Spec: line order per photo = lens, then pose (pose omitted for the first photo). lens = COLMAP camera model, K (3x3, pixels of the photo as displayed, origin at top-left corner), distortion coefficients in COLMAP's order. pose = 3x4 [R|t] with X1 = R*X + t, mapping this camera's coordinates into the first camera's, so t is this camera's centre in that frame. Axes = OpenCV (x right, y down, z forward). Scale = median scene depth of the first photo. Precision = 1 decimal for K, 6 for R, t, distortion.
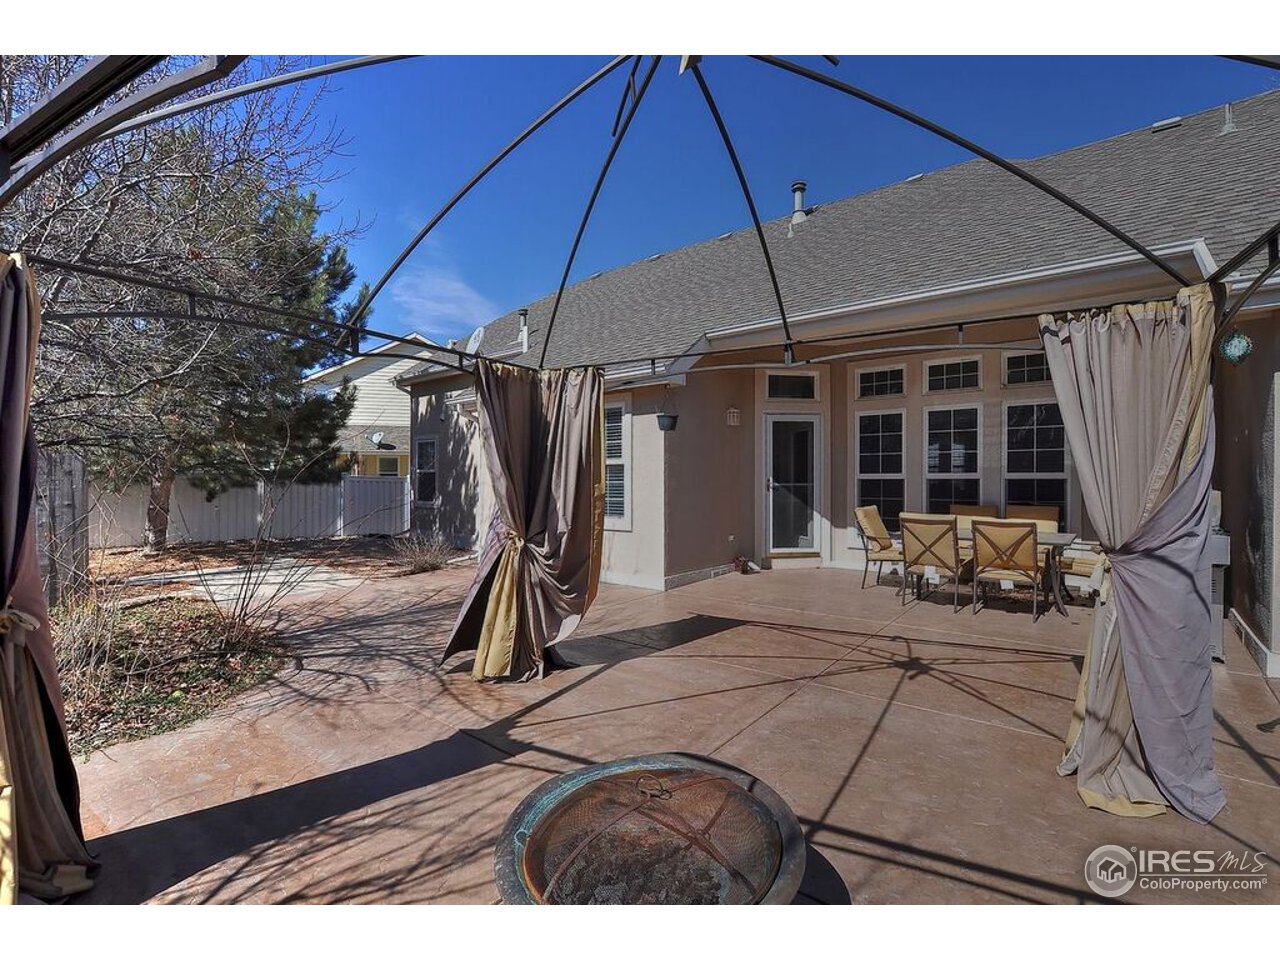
lens RADIAL K [[591.5, 0, 635.7], [0, 591.5, 479.3], [0, 0, 1]] dist [-0.025814, -0.000403]
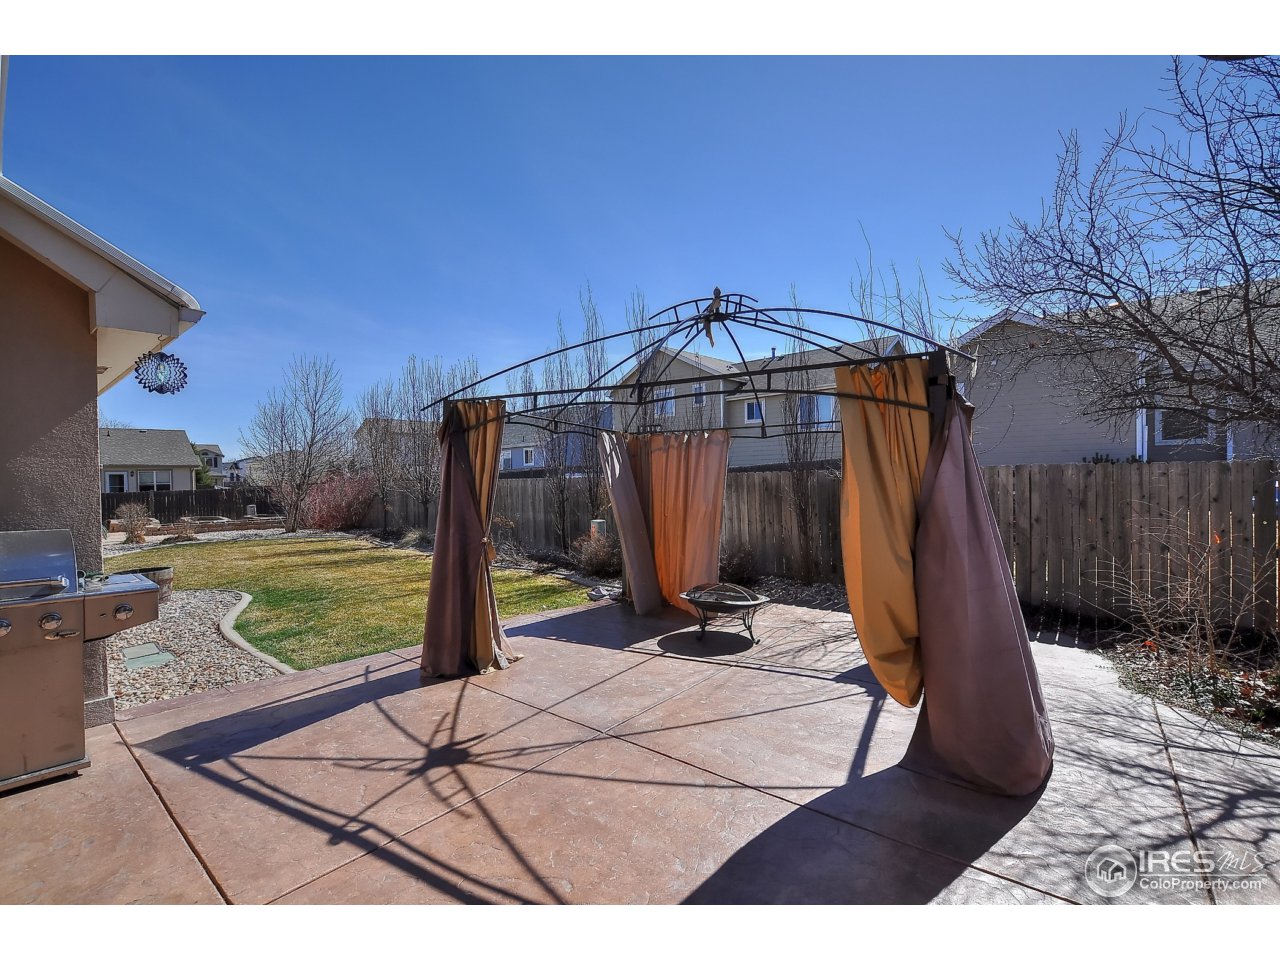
lens RADIAL K [[567.2, 0, 641.6], [0, 567.2, 481.8], [0, 0, 1]] dist [-0.027917, 0.002834]
pose [[-0.999426, 0.014392, -0.030677, 0.331592], [0.014263, 0.999888, 0.004429, -0.044639], [0.030737, 0.003989, -0.999520, 2.387783]]
